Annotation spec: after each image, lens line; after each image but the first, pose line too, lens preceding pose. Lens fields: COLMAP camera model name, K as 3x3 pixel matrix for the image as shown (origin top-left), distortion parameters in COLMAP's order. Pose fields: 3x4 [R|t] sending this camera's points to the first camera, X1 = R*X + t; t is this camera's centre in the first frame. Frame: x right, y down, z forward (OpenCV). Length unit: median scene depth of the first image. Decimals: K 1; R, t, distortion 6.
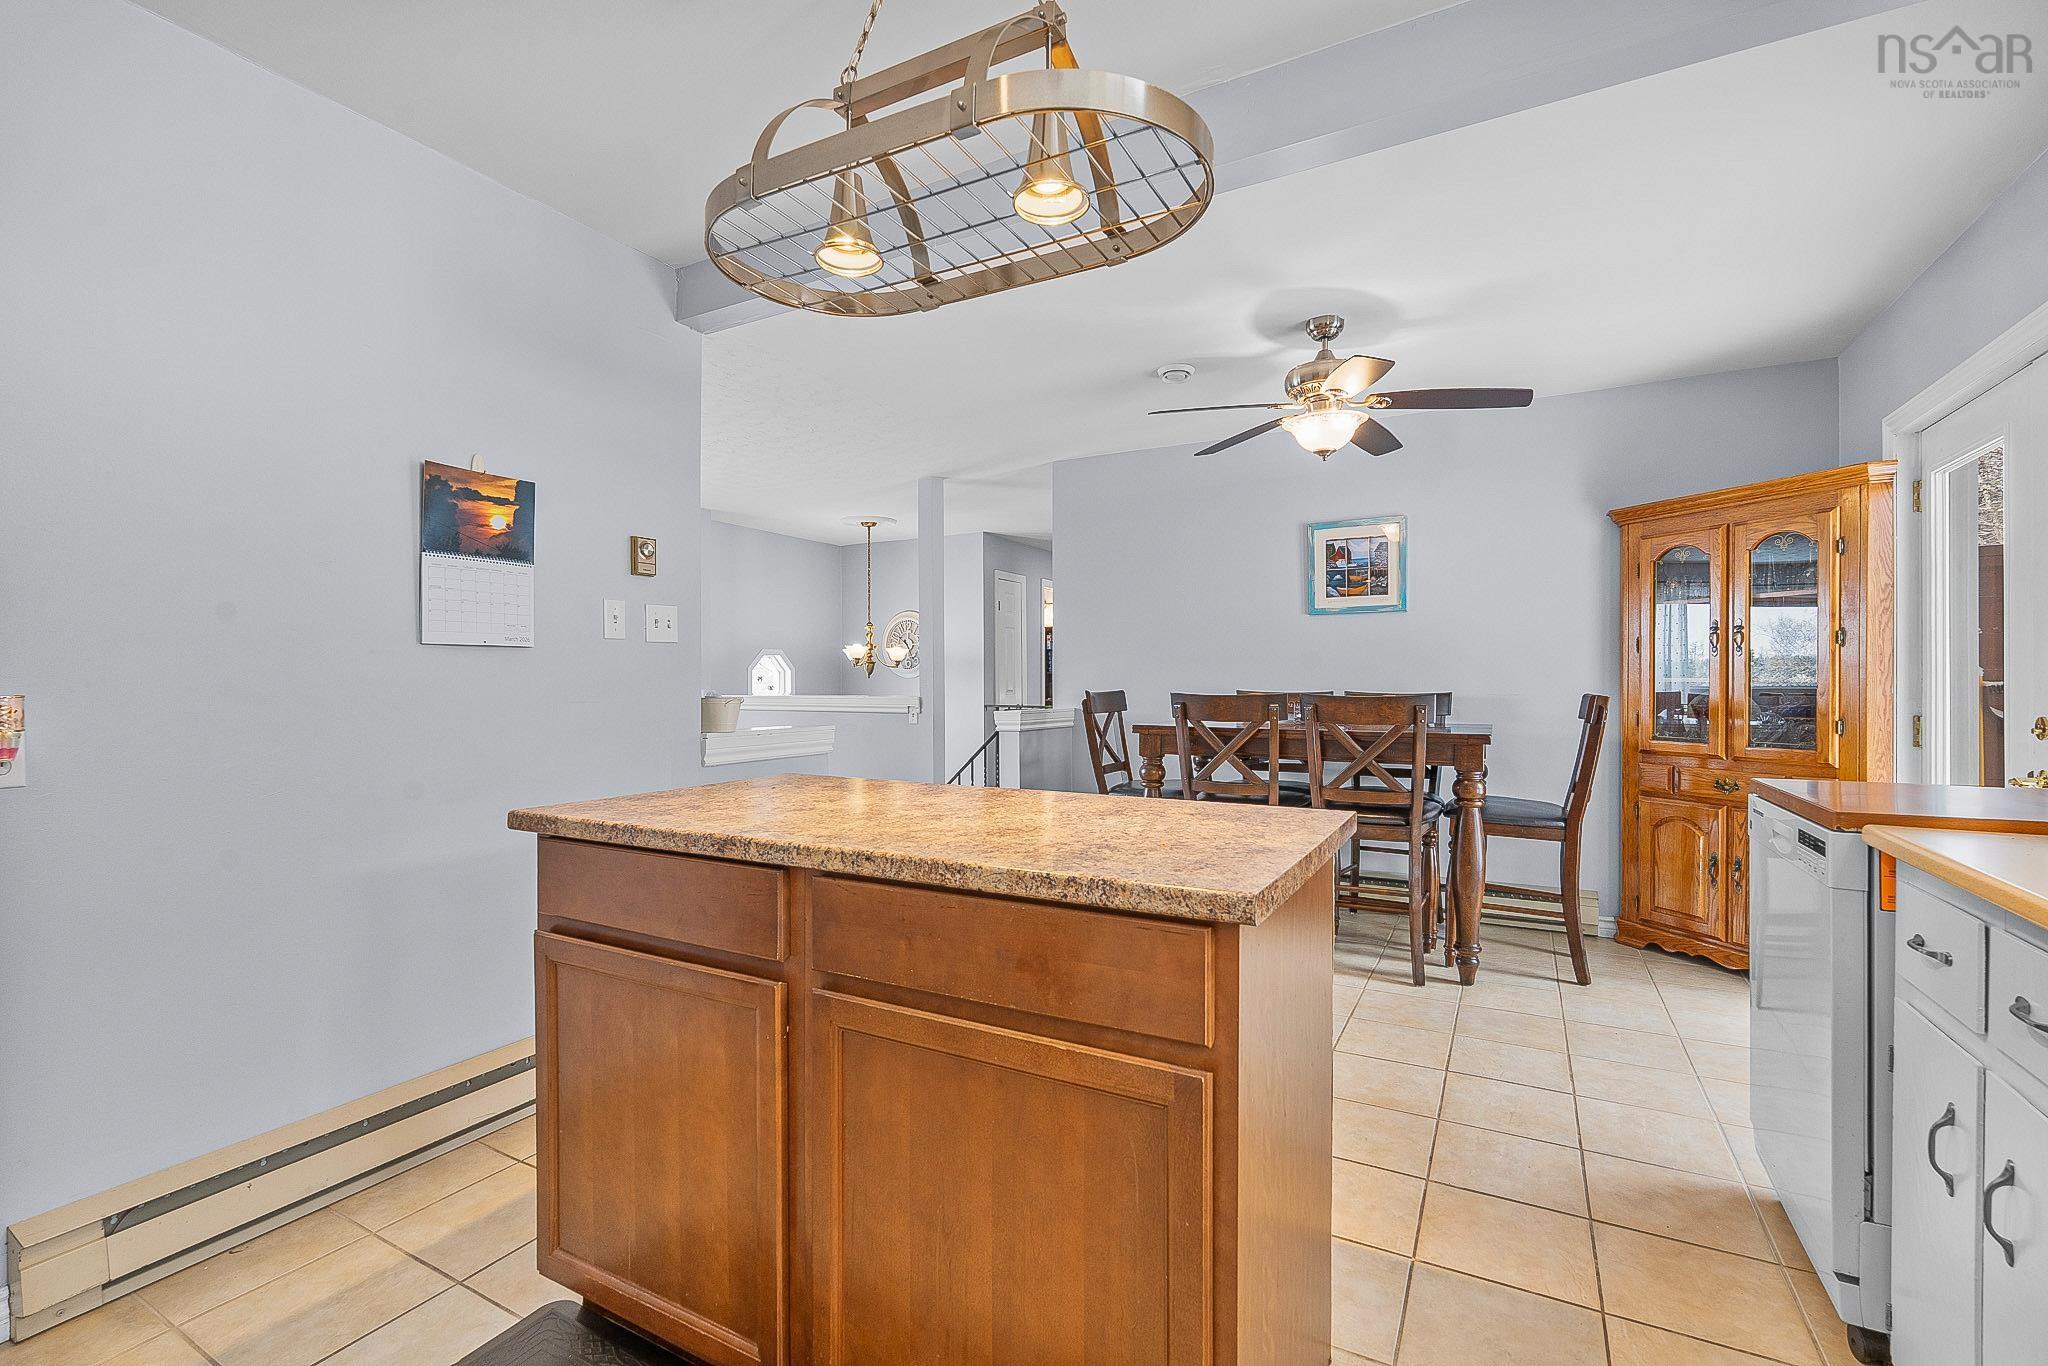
lens RADIAL K [[912.5, 0, 1019.7], [0, 912.5, 673.5], [0, 0, 1]] dist [-0.001616, 0.000175]
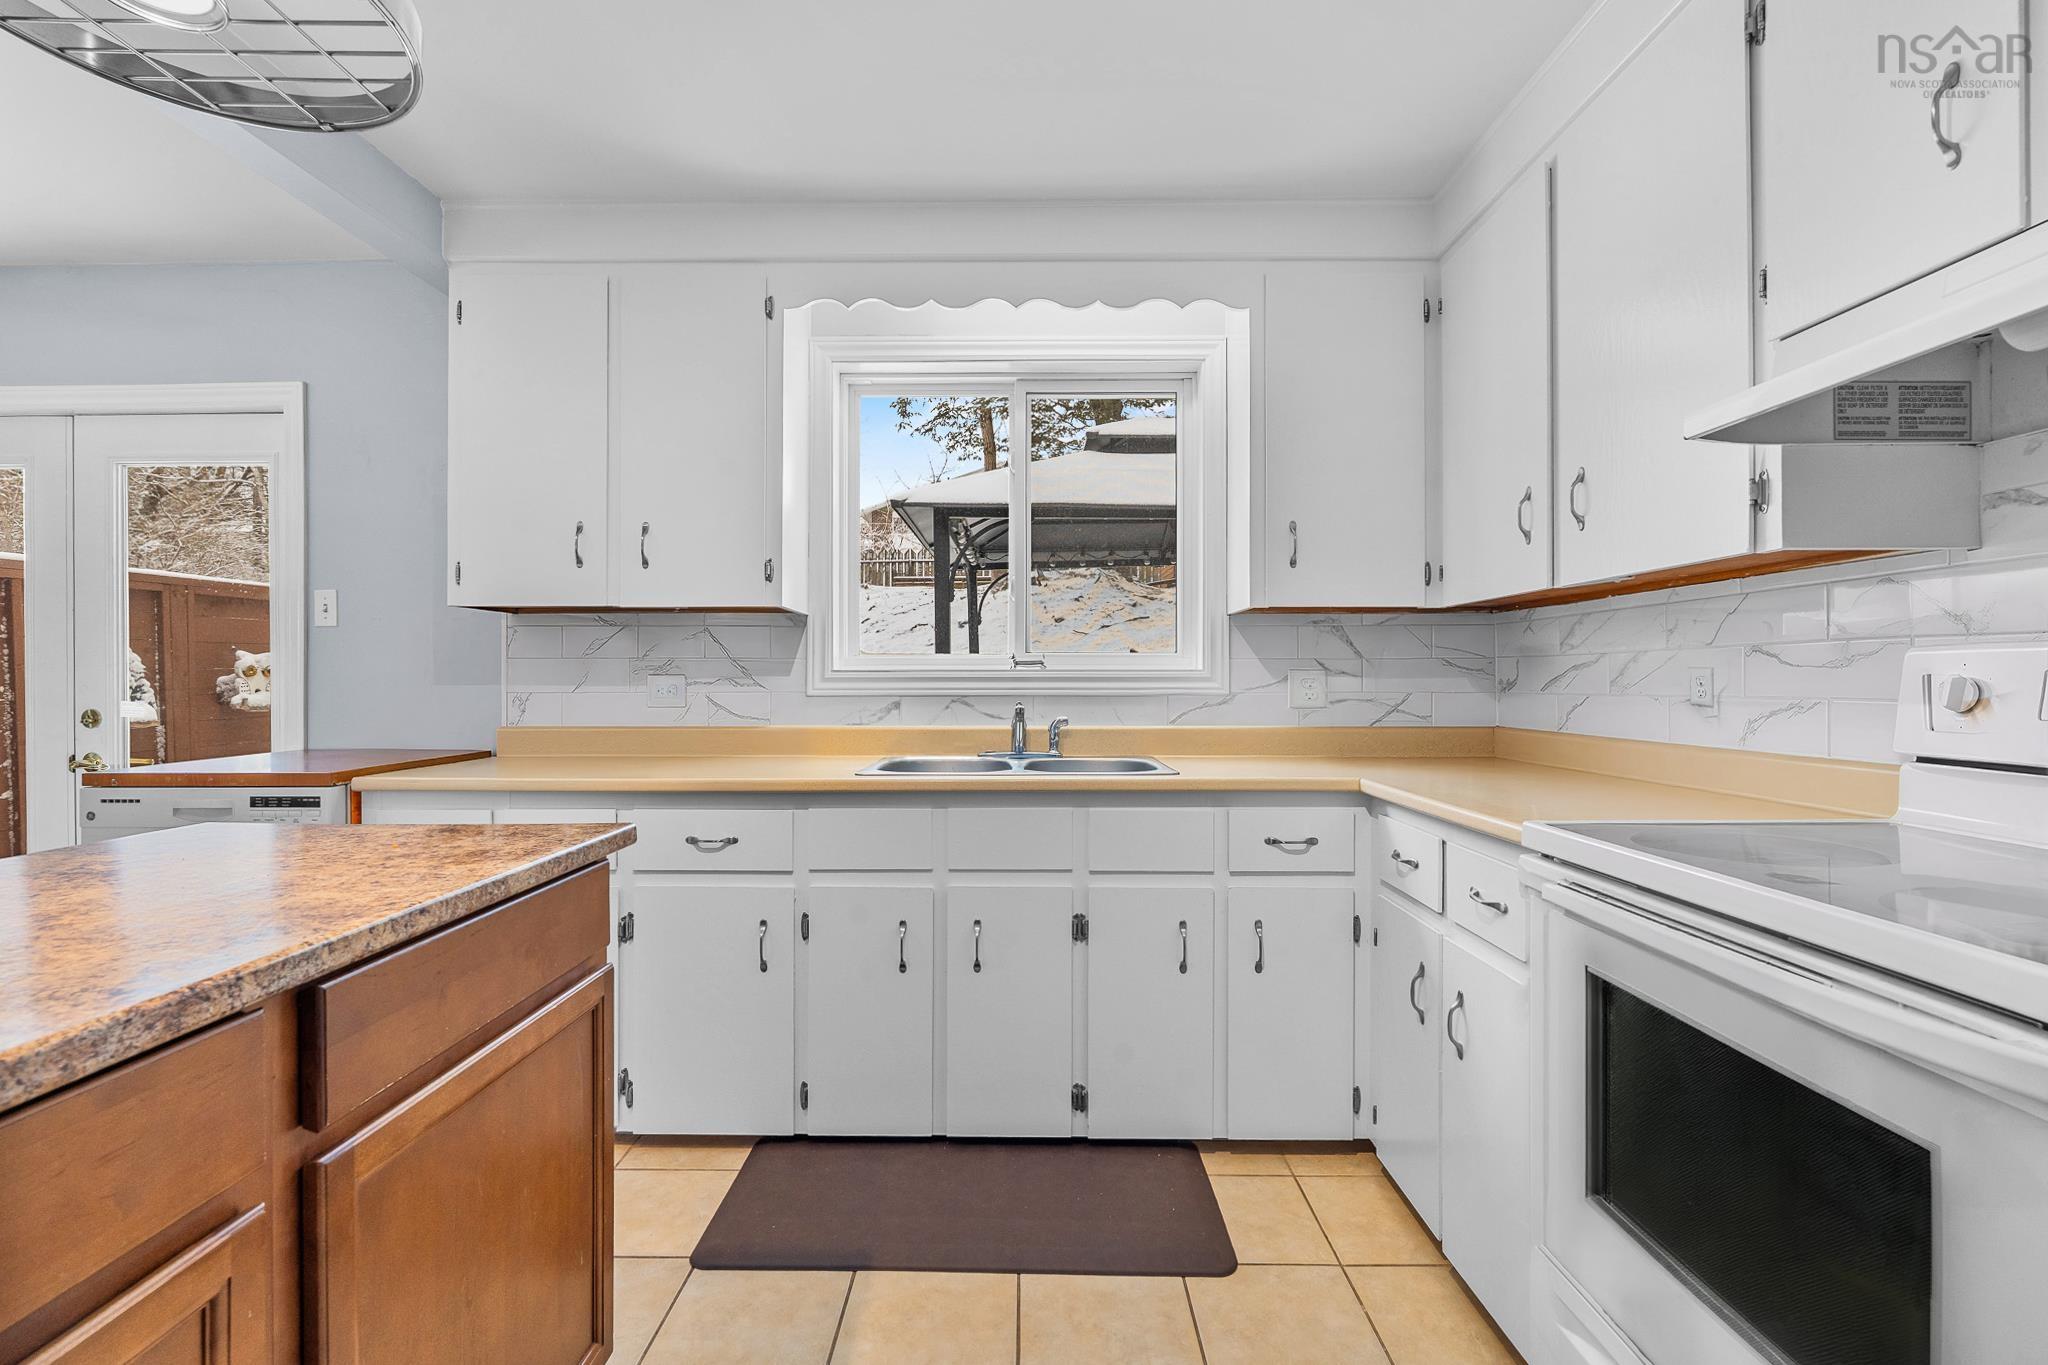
lens RADIAL K [[928.6, 0, 1012.8], [0, 928.6, 669.7], [0, 0, 1]] dist [-0.000755, -0.000058]
pose [[-0.466979, 0.010007, 0.884212, -0.297568], [-0.005491, 0.999884, -0.014216, 0.003422], [-0.884252, -0.011494, -0.466870, 0.257384]]
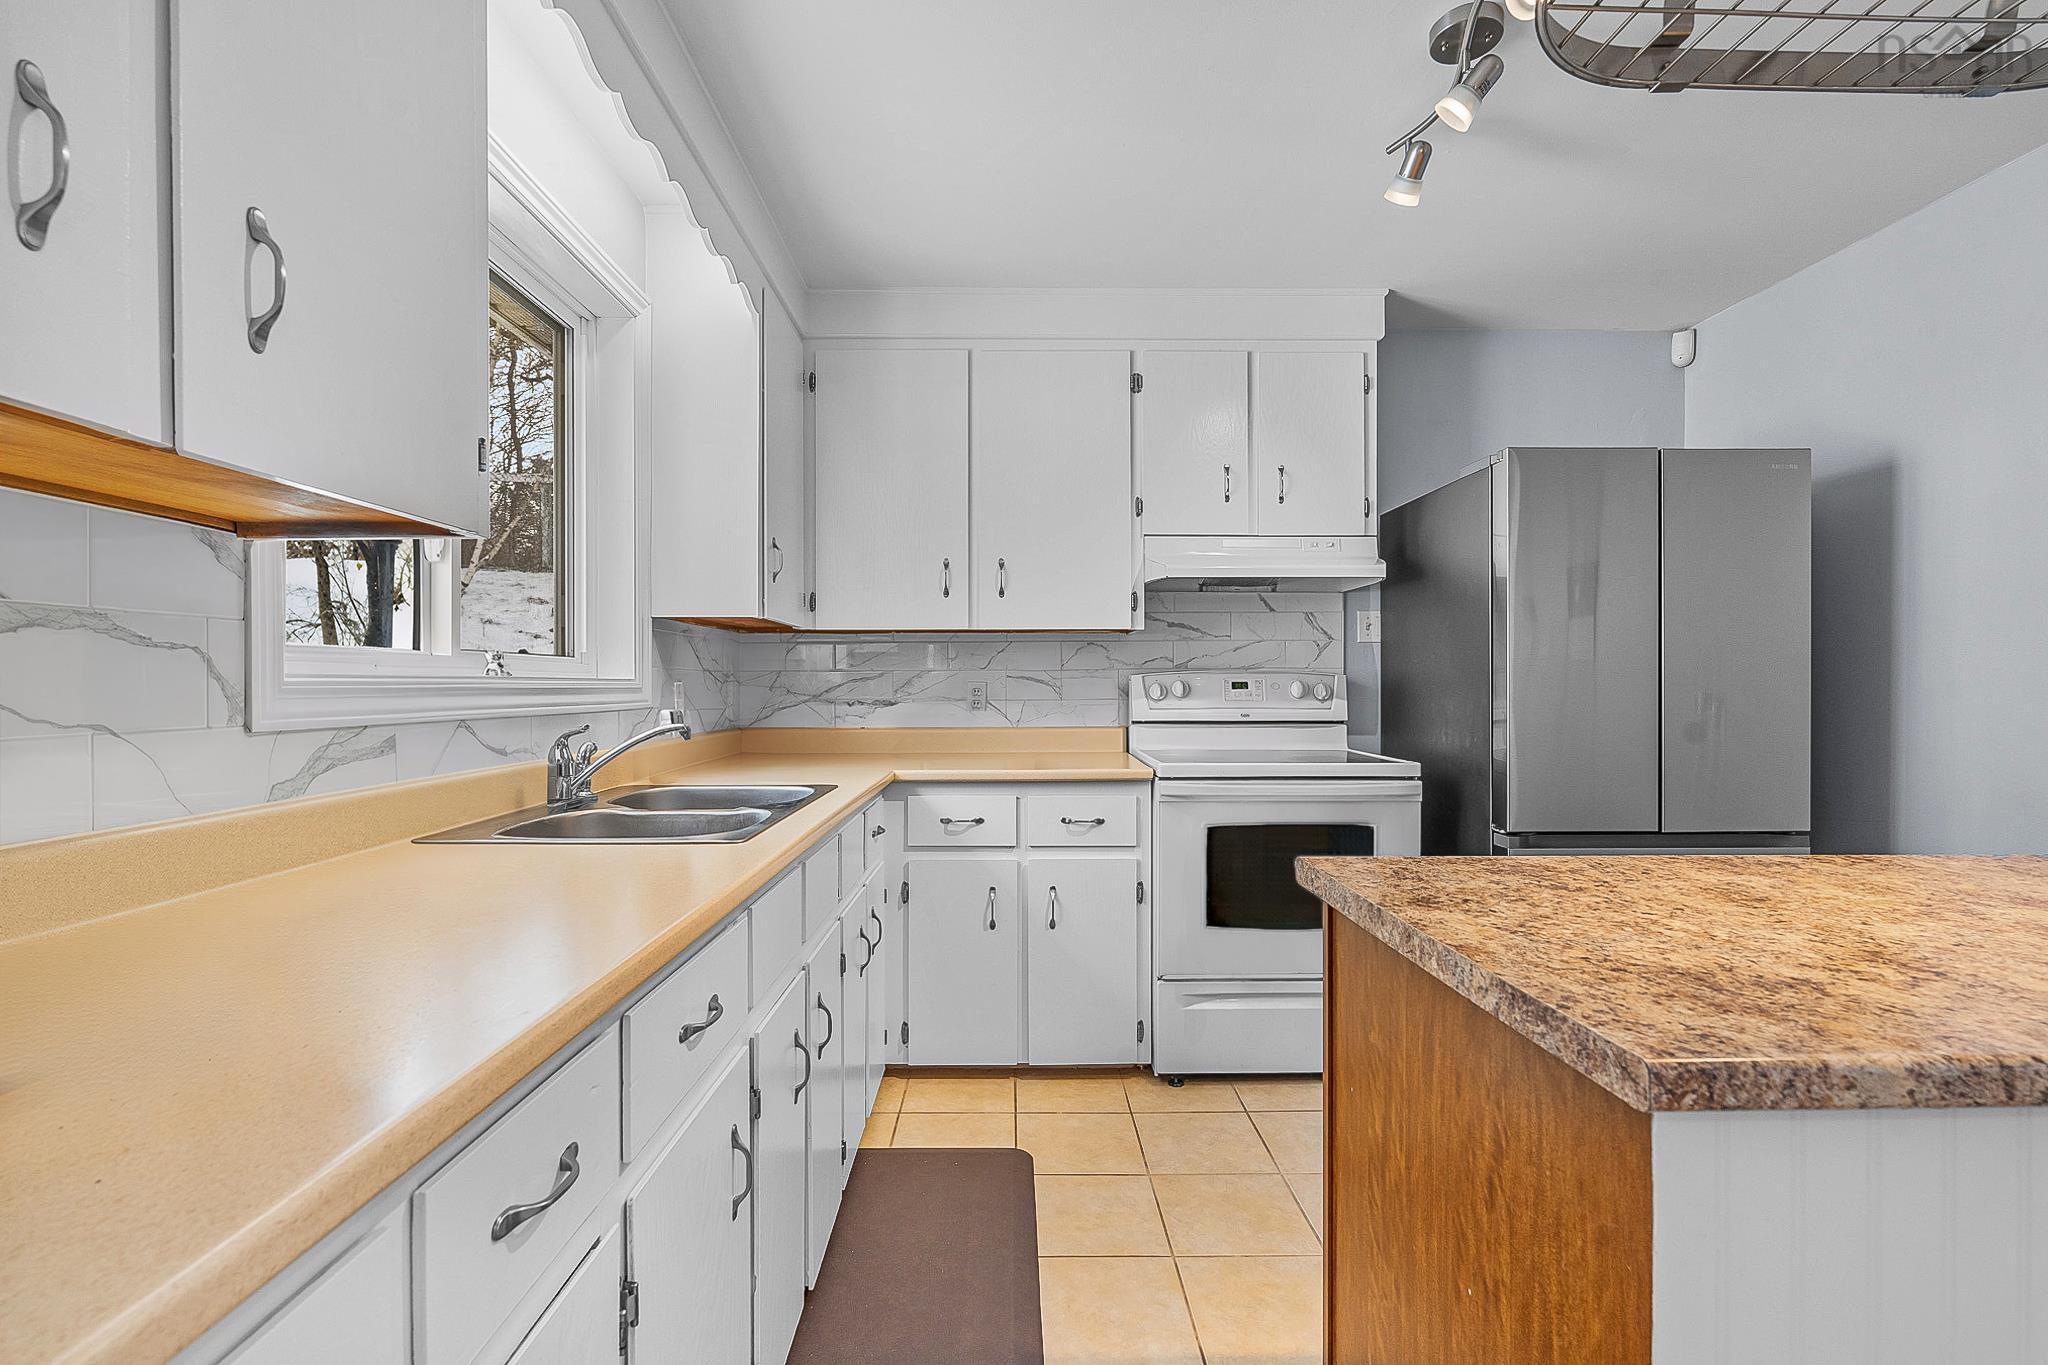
lens RADIAL K [[909.8, 0, 1017.0], [0, 909.8, 689.5], [0, 0, 1]] dist [-0.010173, 0.000222]
pose [[-0.870519, 0.001786, -0.492132, 0.275116], [0.003101, 0.999993, -0.001856, 0.001840], [0.492125, -0.003142, -0.870519, 0.421506]]
